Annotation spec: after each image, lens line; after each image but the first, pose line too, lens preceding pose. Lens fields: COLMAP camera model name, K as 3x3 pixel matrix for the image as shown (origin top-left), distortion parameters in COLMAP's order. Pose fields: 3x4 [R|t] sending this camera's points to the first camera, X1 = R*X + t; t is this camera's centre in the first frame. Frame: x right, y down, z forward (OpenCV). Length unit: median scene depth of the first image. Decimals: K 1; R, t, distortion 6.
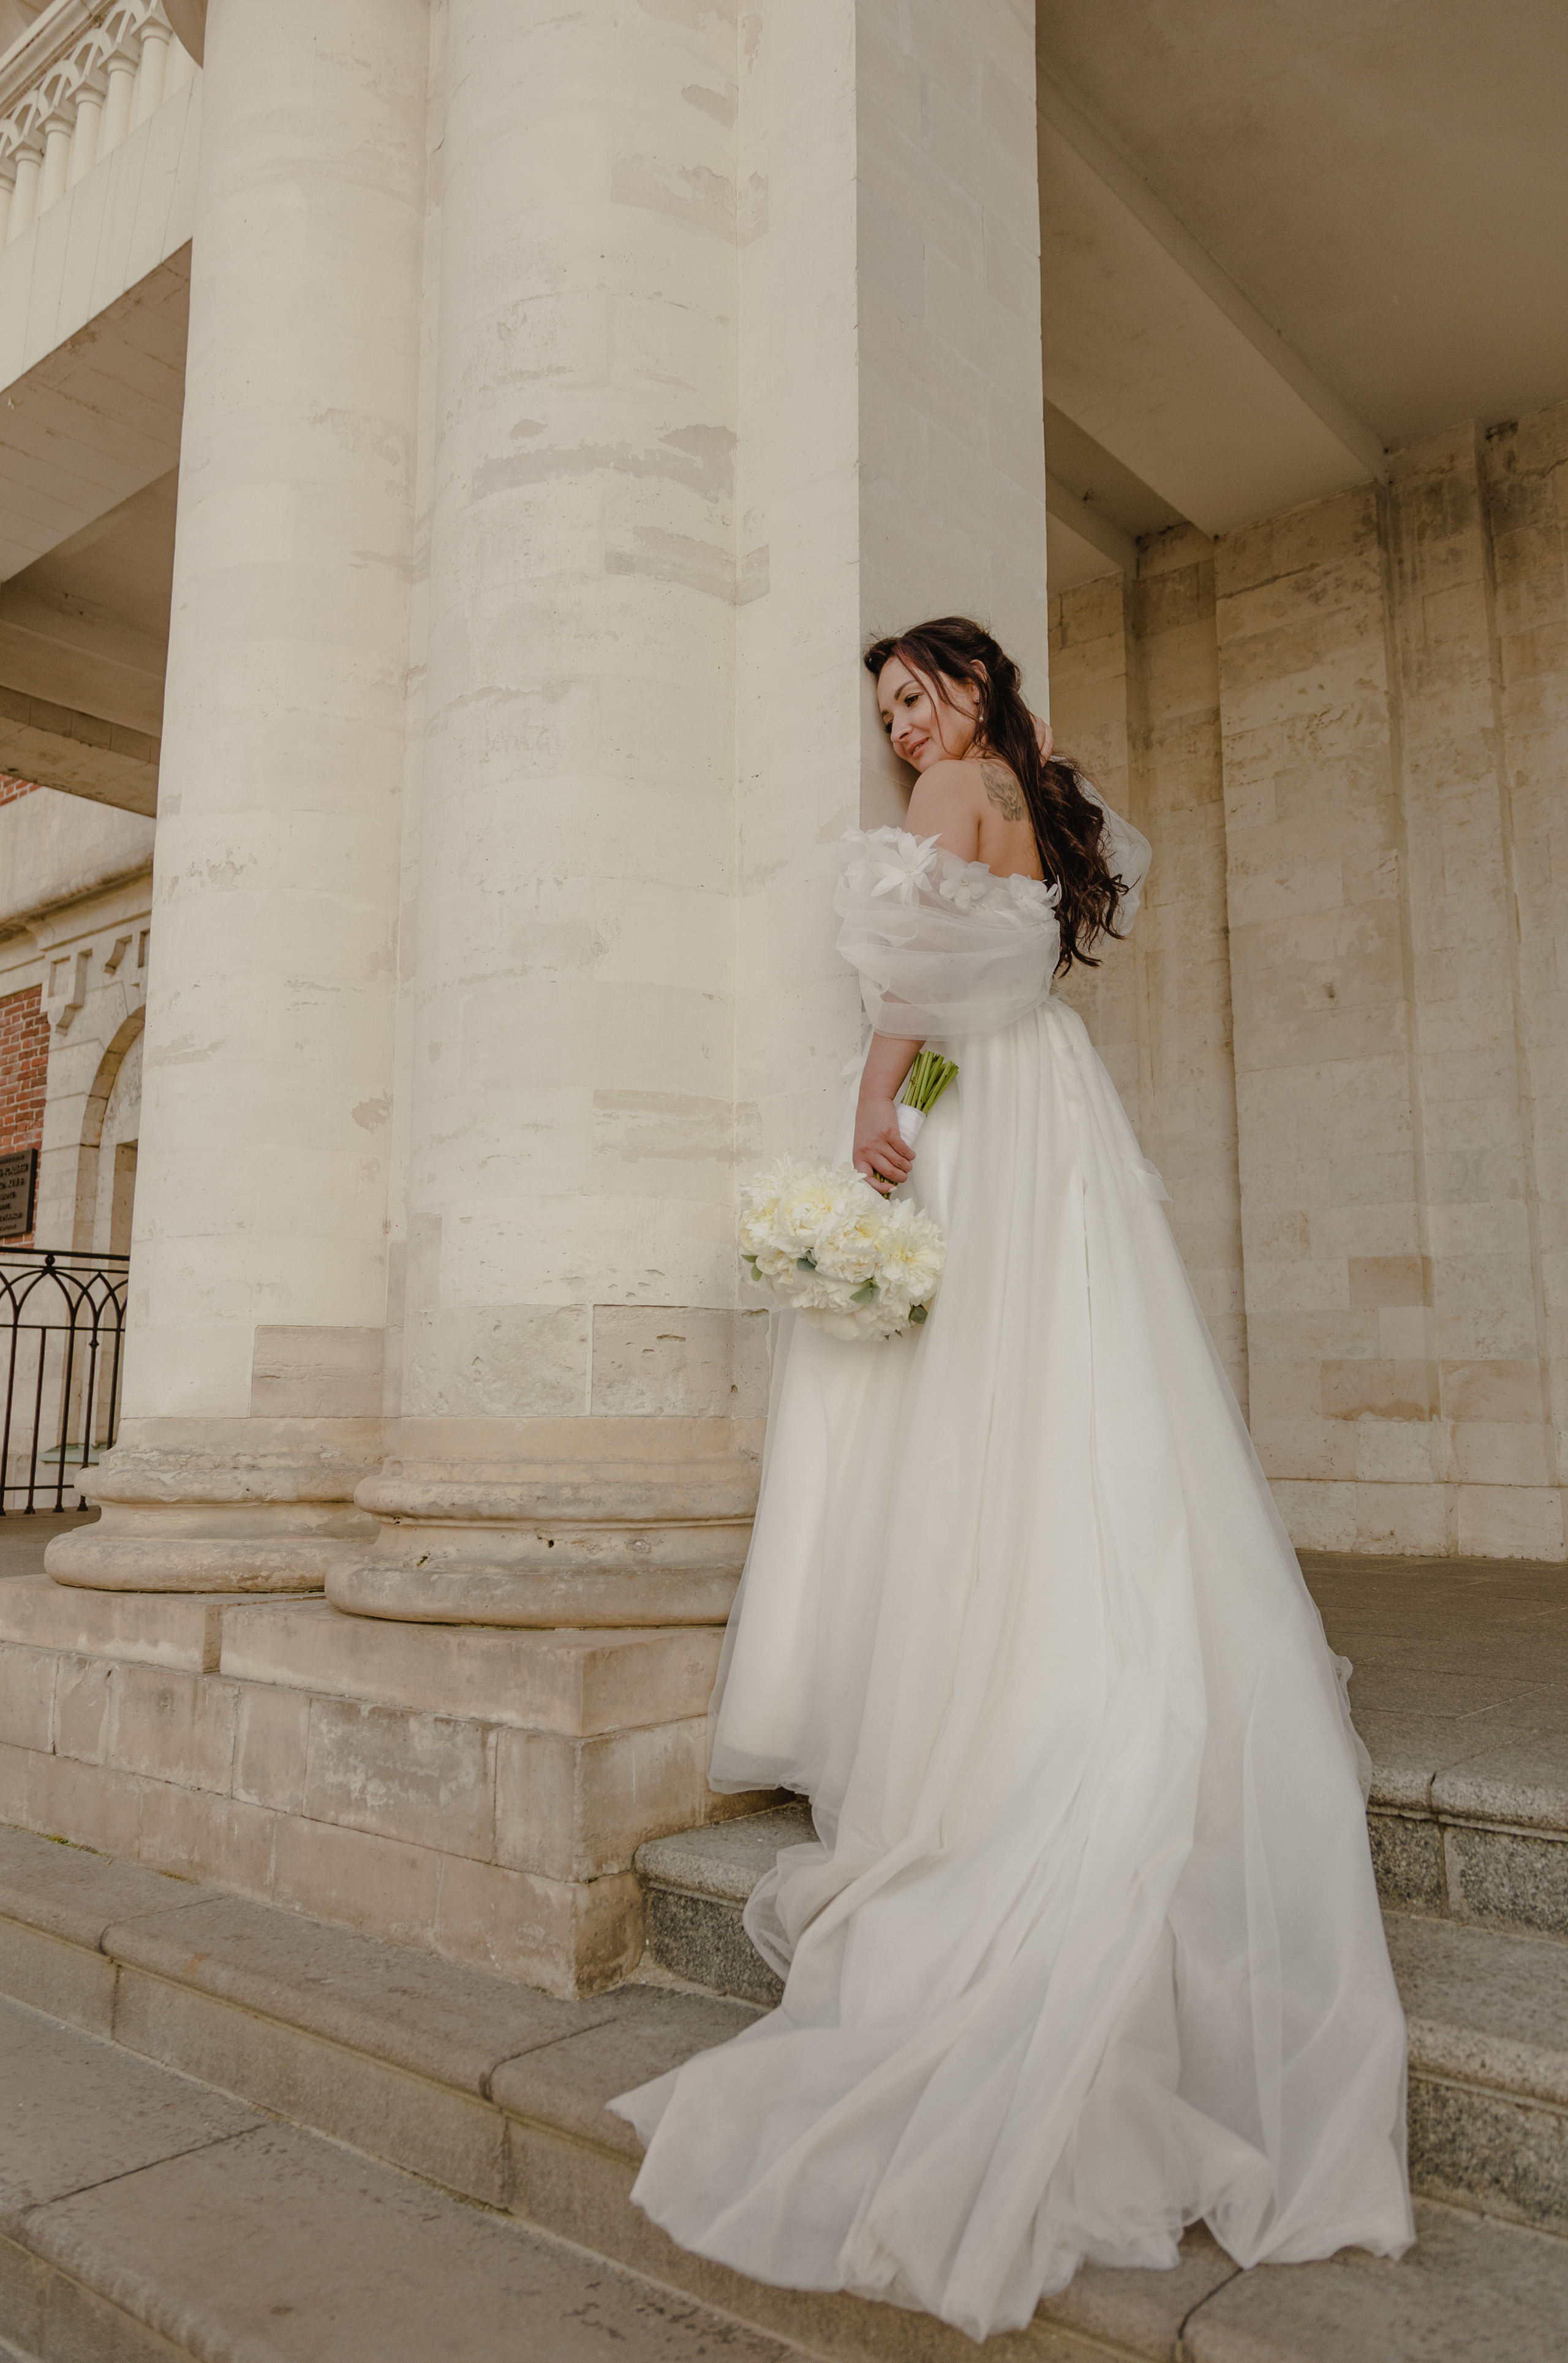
lens RADIAL K [[1694.7, 0, 783.4], [0, 1694.7, 1105.0], [0, 0, 1]] dist [0.022938, -0.011875]
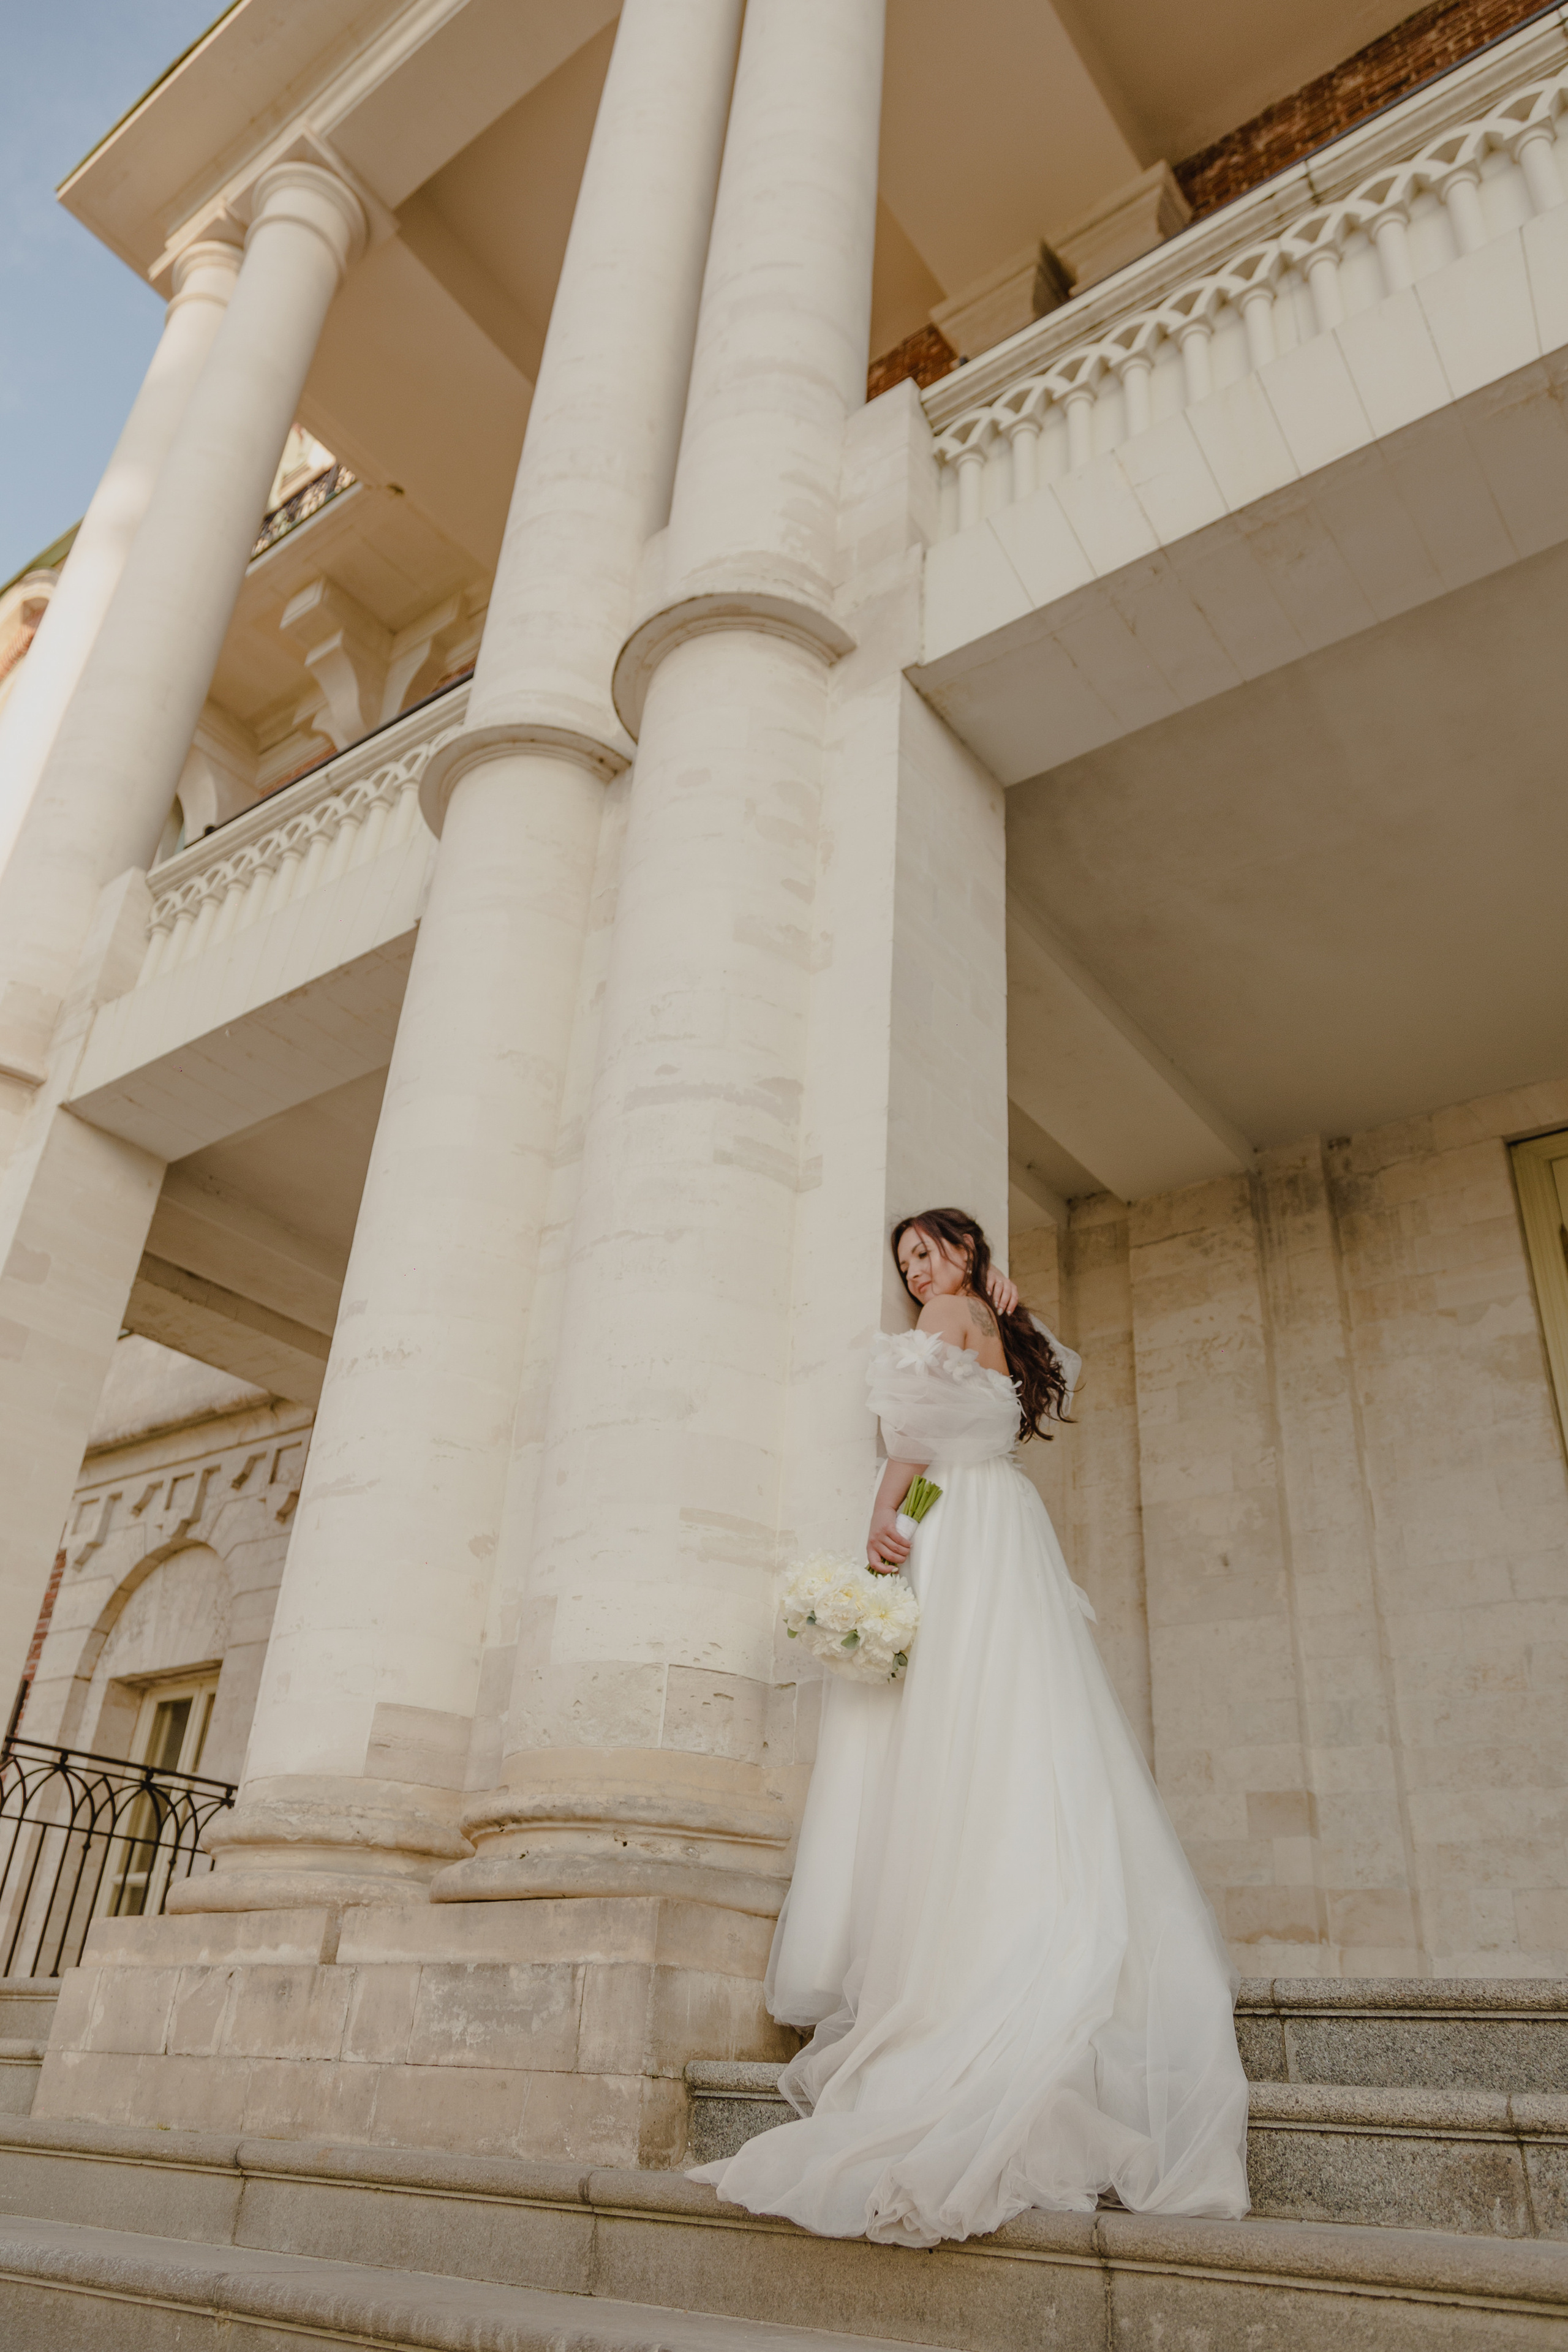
lens RADIAL K [[1686.8, 0, 772.8], [0, 1686.8, 1166.6], [0, 0, 1]] dist [0.022938, -0.011875]
pose [[0.996528, 0.080639, 0.020706, -0.080419], [-0.068493, 0.935456, -0.346743, 0.187199], [-0.047331, 0.344121, 0.937732, -0.361792]]
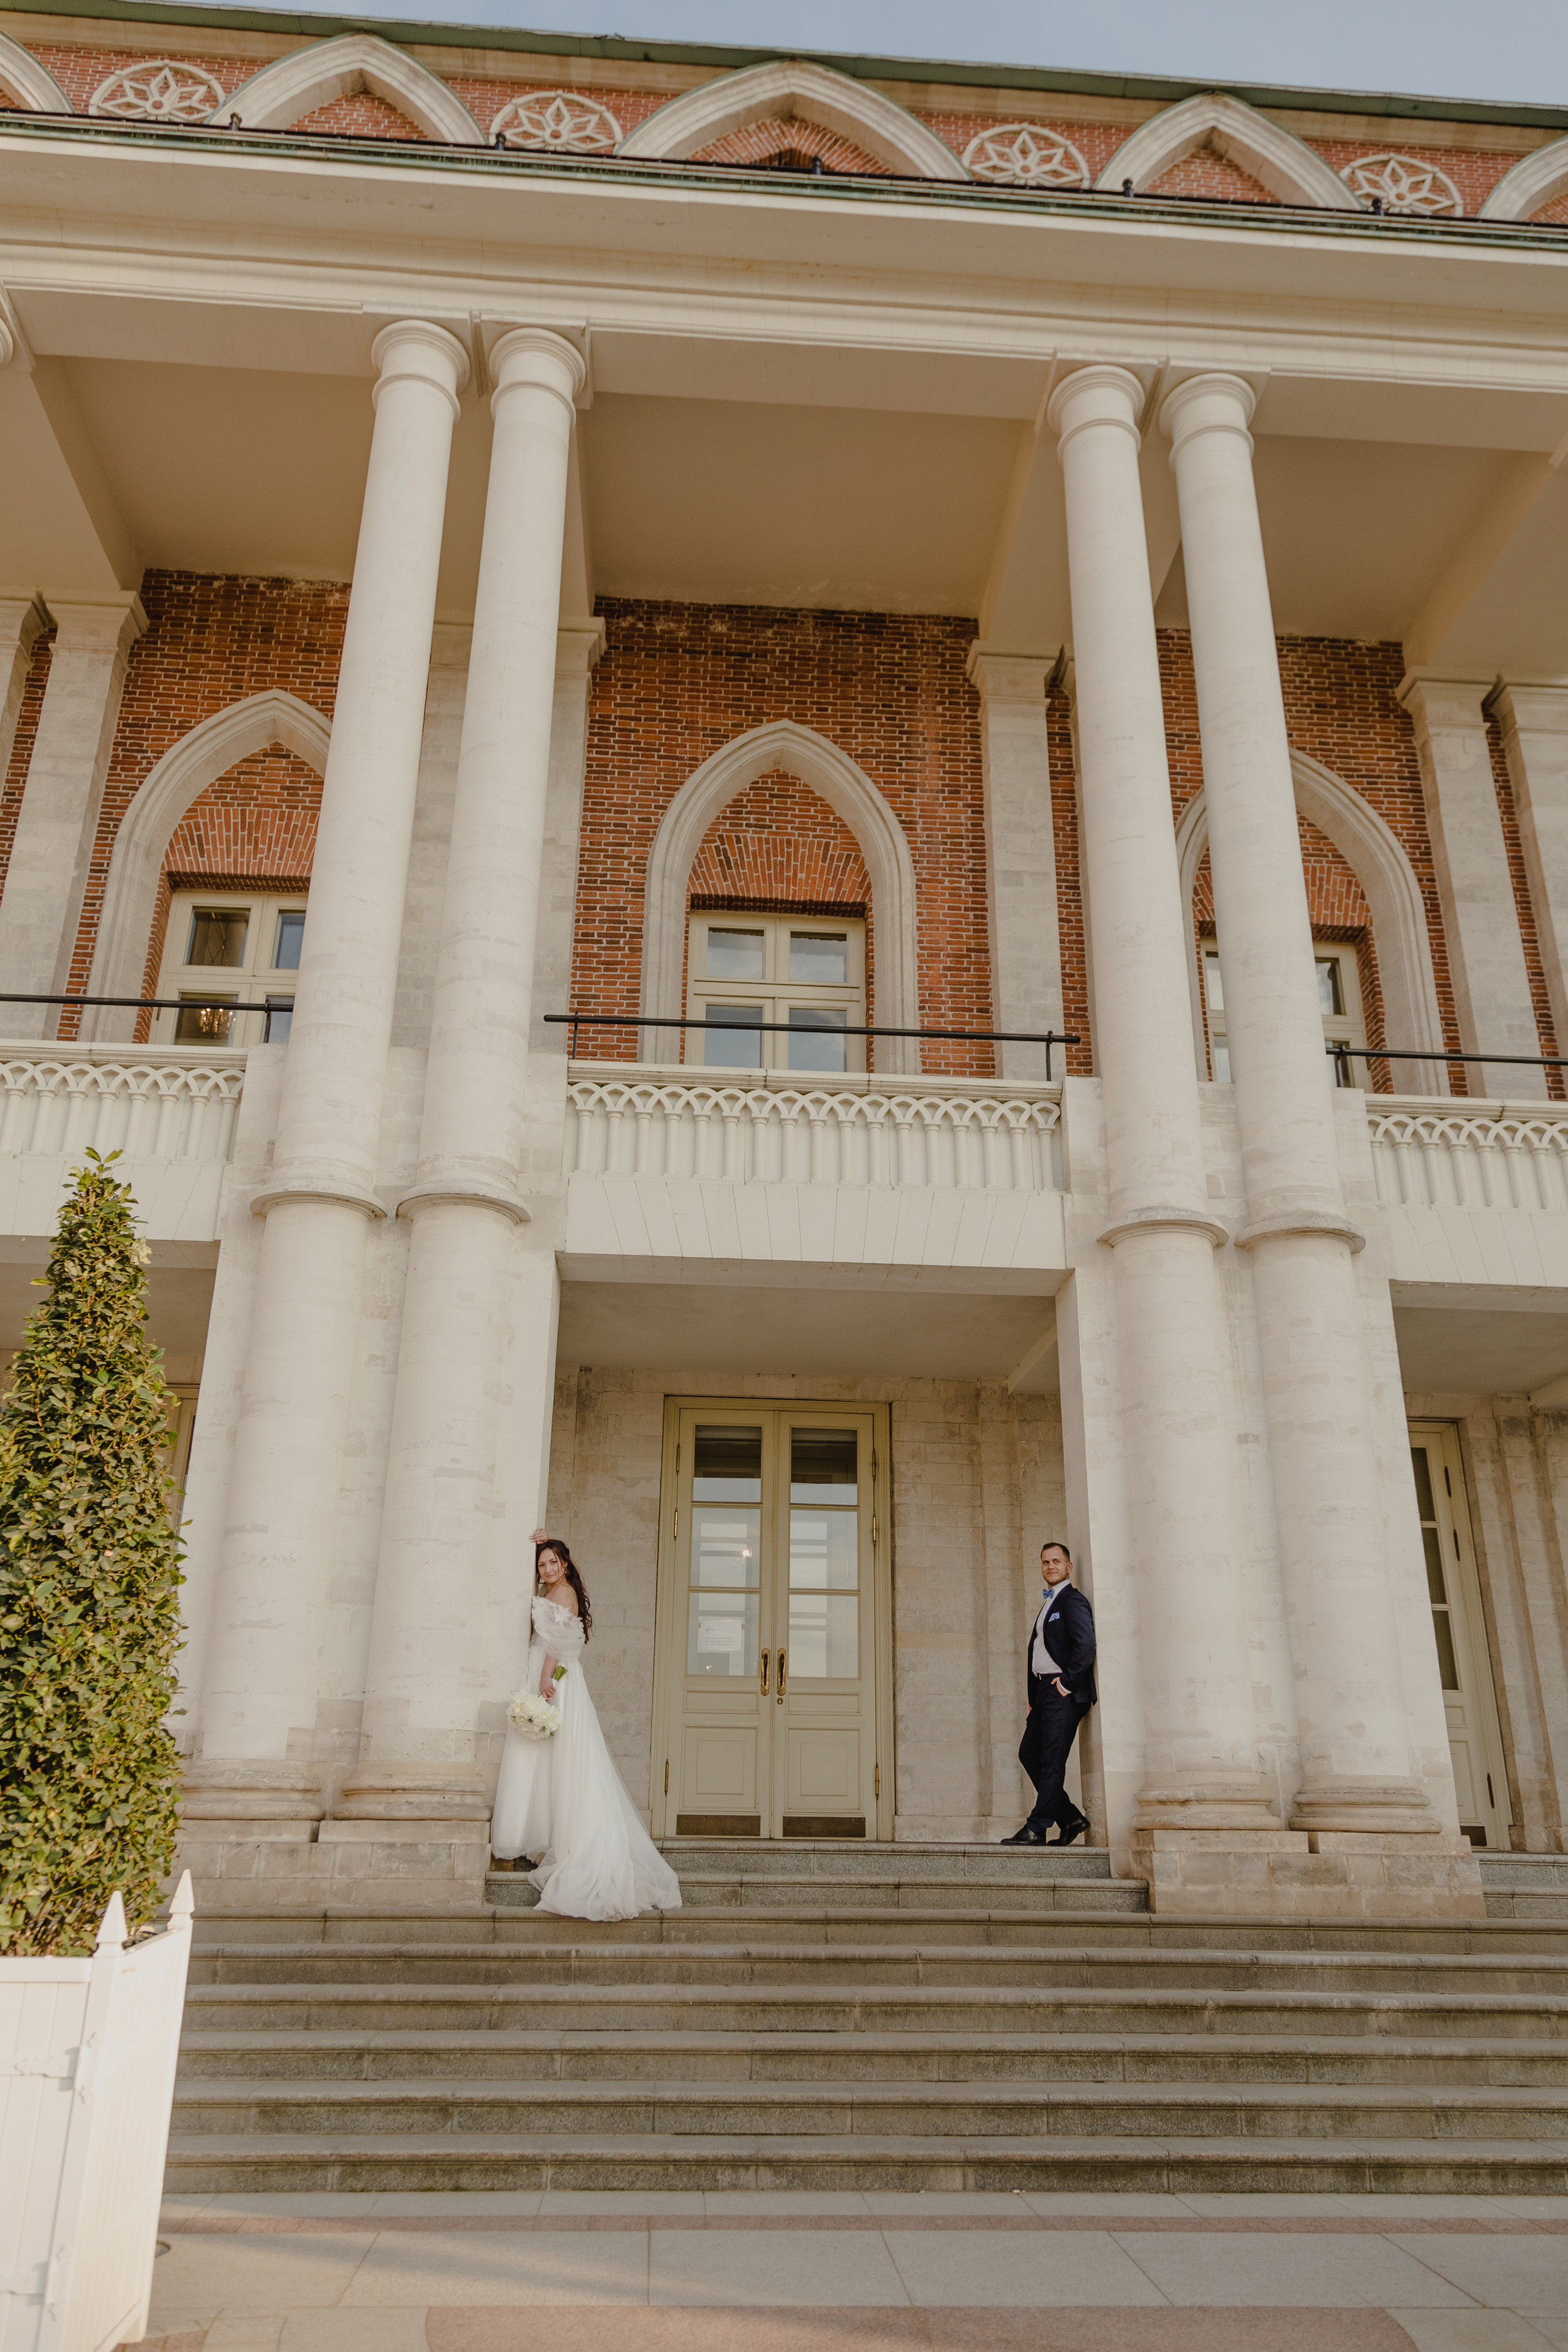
lens RADIAL K [[1686.8, 0, 795.2], [0, 1686.8, 1180.6], [0, 0, 1]] dist [0.022938, -0.011875]
pose [[0.717777, 0.259381, 0.646156, -1.984592], [-0.125976, 0.961084, -0.245862, -0.186542], [-0.684782, 0.095074, 0.722519, -1.964111]]
